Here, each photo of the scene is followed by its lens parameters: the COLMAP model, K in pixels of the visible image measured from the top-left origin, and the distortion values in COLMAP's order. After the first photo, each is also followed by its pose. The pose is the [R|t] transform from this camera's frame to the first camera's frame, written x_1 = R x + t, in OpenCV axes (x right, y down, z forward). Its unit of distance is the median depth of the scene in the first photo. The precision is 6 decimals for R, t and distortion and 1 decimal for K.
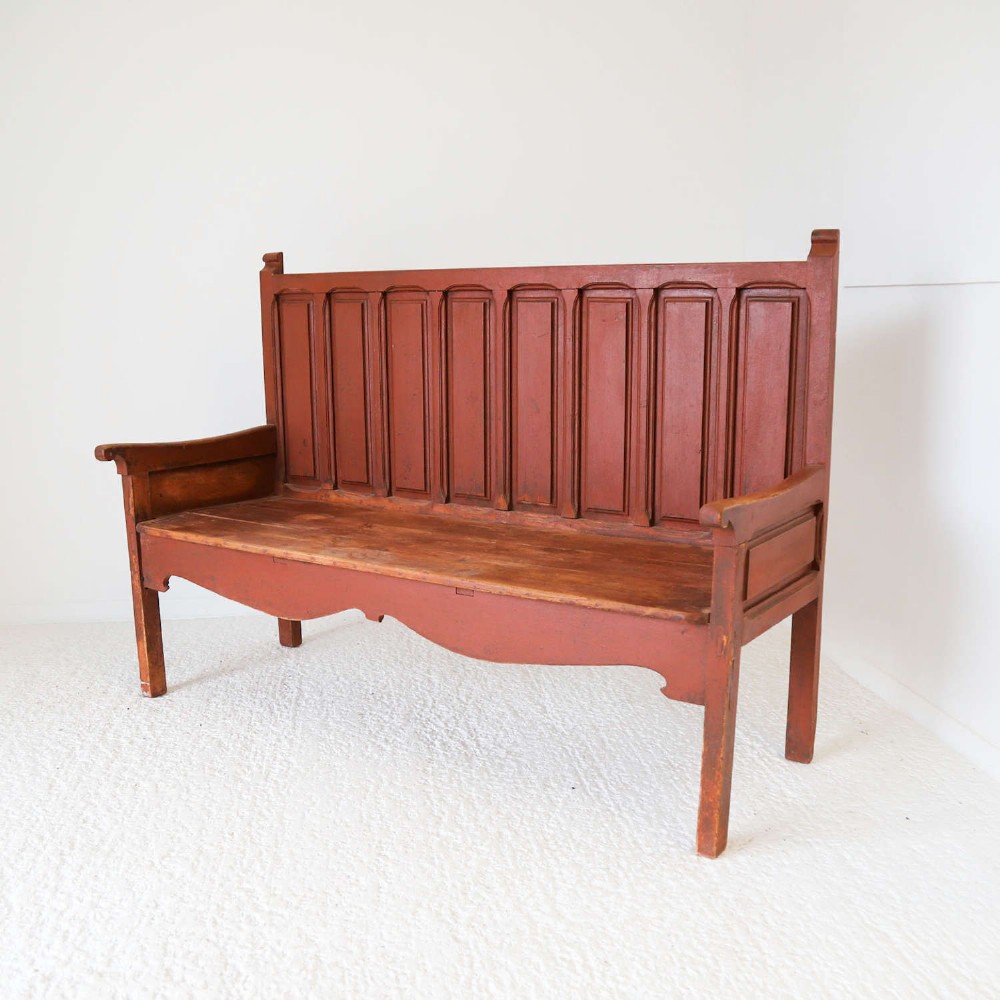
lens RADIAL K [[1166.4, 0, 500.0], [0, 1166.4, 500.0], [0, 0, 1]] dist [-0.043850, -0.044943]
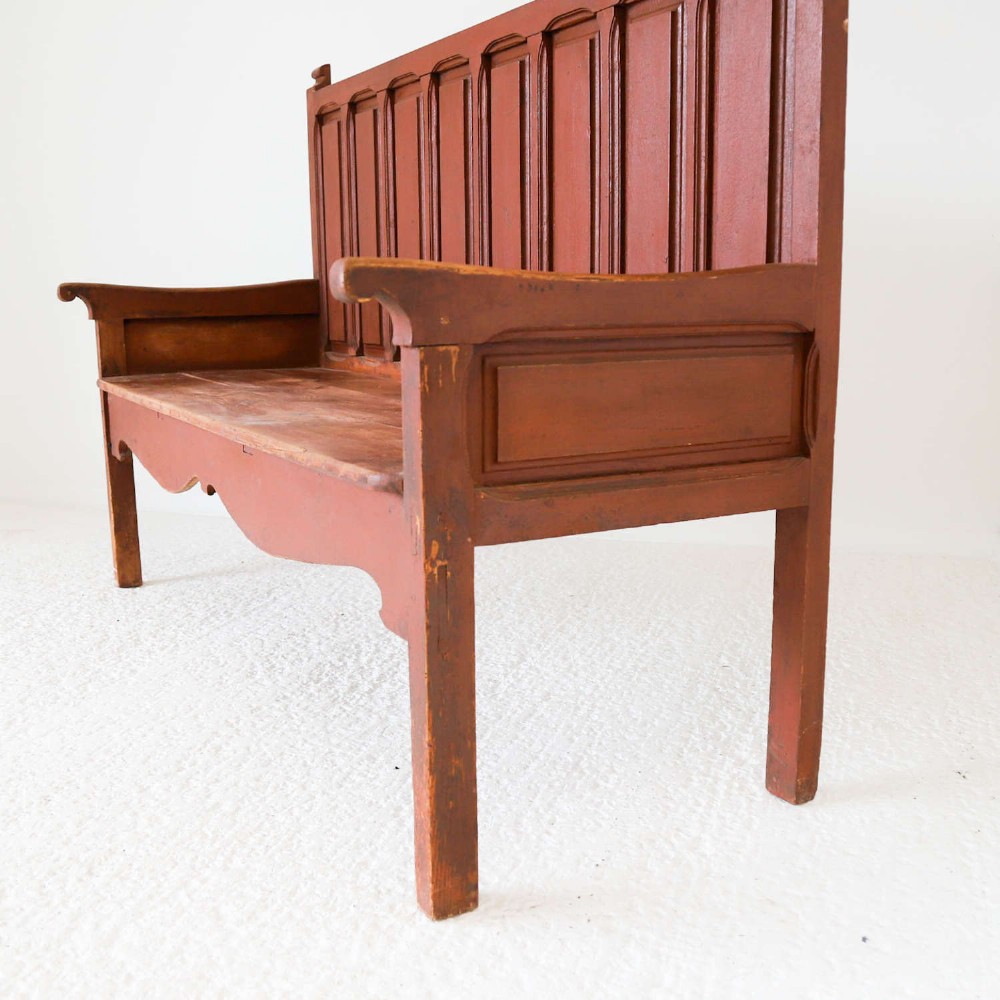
lens RADIAL K [[1166.4, 0, 500.0], [0, 1166.4, 500.0], [0, 0, 1]] dist [-0.043850, -0.044943]
pose [[0.895563, 0.079147, -0.437840, 0.347787], [-0.073233, 0.996851, 0.030406, 0.066580], [0.438867, 0.004834, 0.898539, 0.392491]]
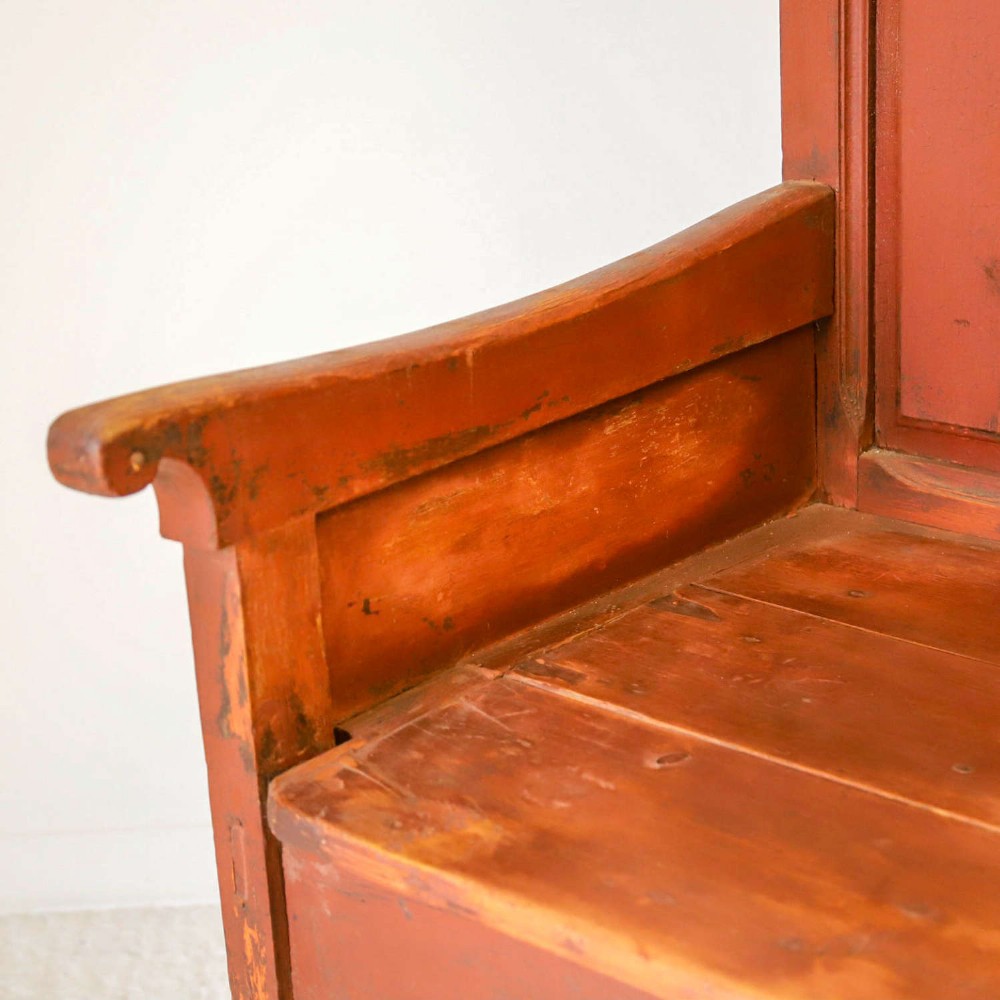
lens RADIAL K [[2545.5, 0, 500.0], [0, 2545.5, 484.9], [0, 0, 1]] dist [0.066892, 0.727486]
pose [[0.993951, 0.005921, -0.109667, -0.243006], [0.012836, 0.985439, 0.169542, -0.108856], [0.109074, -0.169924, 0.979402, 0.633676]]
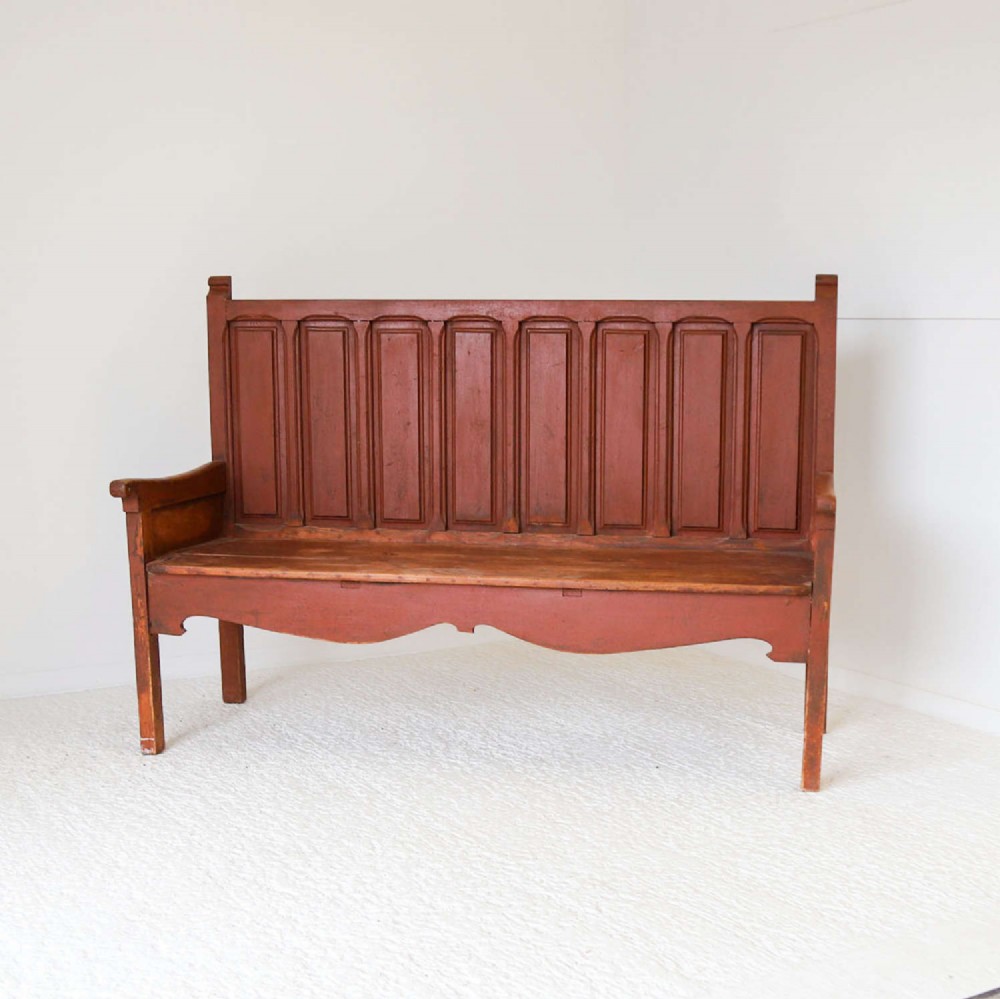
lens RADIAL K [[1692.4, 0, 577.4], [0, 1692.4, 515.6], [0, 0, 1]] dist [0.032491, -0.020399]
pose [[0.910566, -0.037165, 0.411690, -0.596096], [0.059789, 0.997318, -0.042206, 0.063780], [-0.409017, 0.063046, 0.910346, -0.412535]]
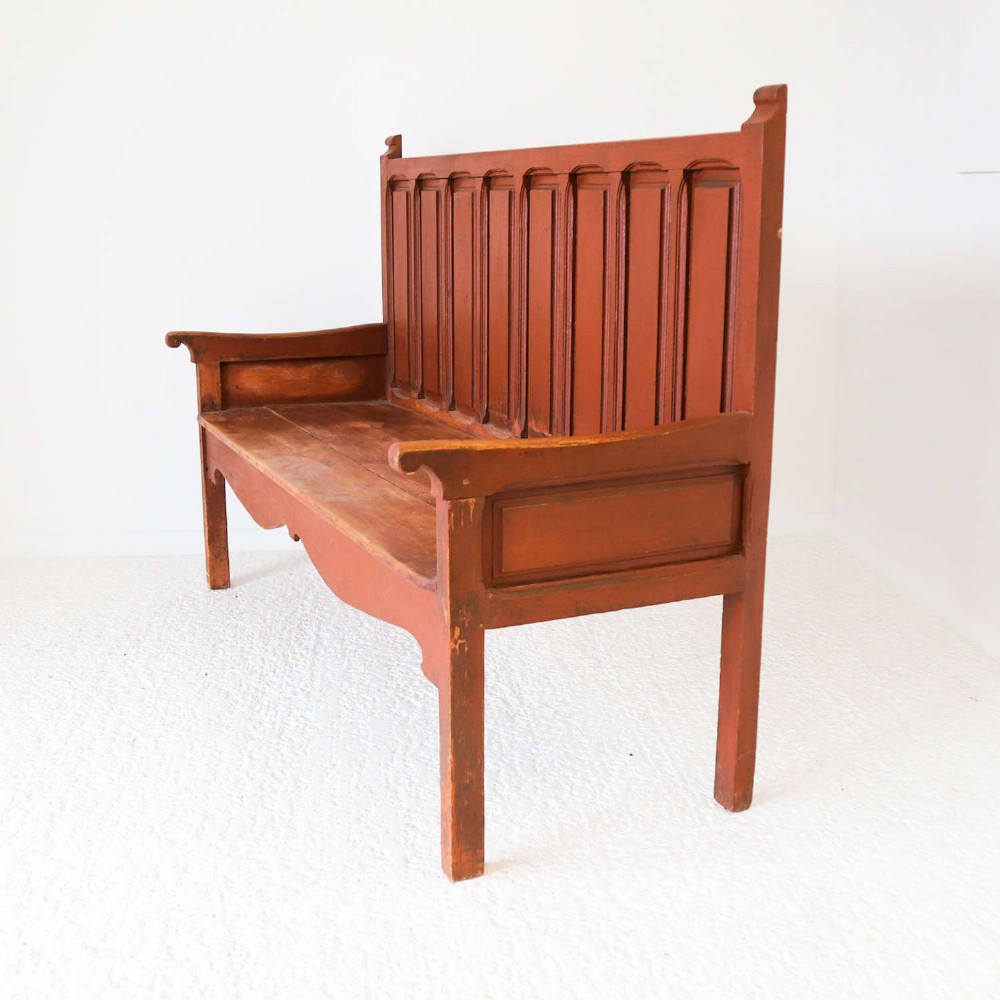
lens RADIAL K [[1316.3, 0, 452.5], [0, 1316.3, 464.7], [0, 0, 1]] dist [-0.109573, 0.008242]
pose [[0.842481, 0.113976, -0.526532, 0.493285], [-0.093393, 0.993465, 0.065618, -0.031448], [0.530570, -0.006107, 0.847619, 0.177114]]
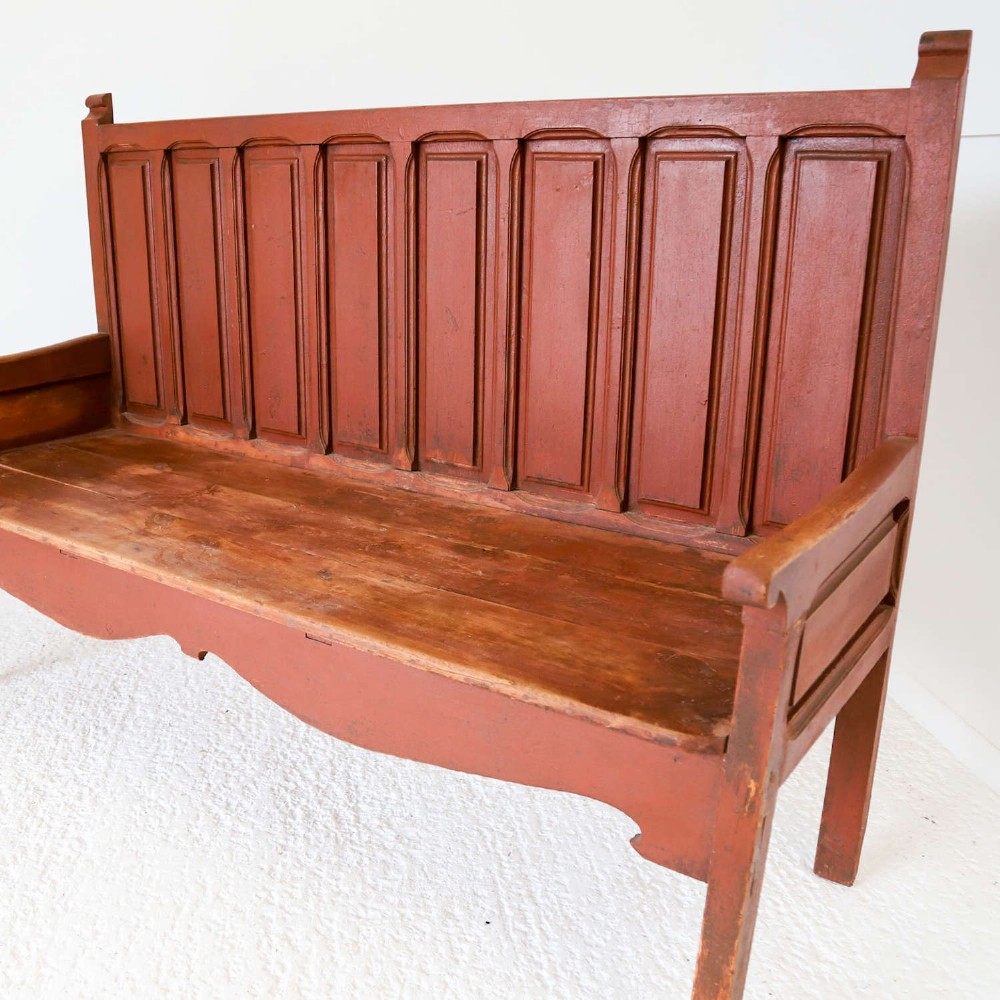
lens RADIAL K [[1135.6, 0, 365.3], [0, 1135.6, 496.3], [0, 0, 1]] dist [-0.090932, 0.054452]
pose [[0.996067, 0.018210, -0.086714, 0.039952], [-0.007622, 0.992635, 0.120906, -0.060047], [0.088277, -0.119769, 0.988869, 0.355587]]
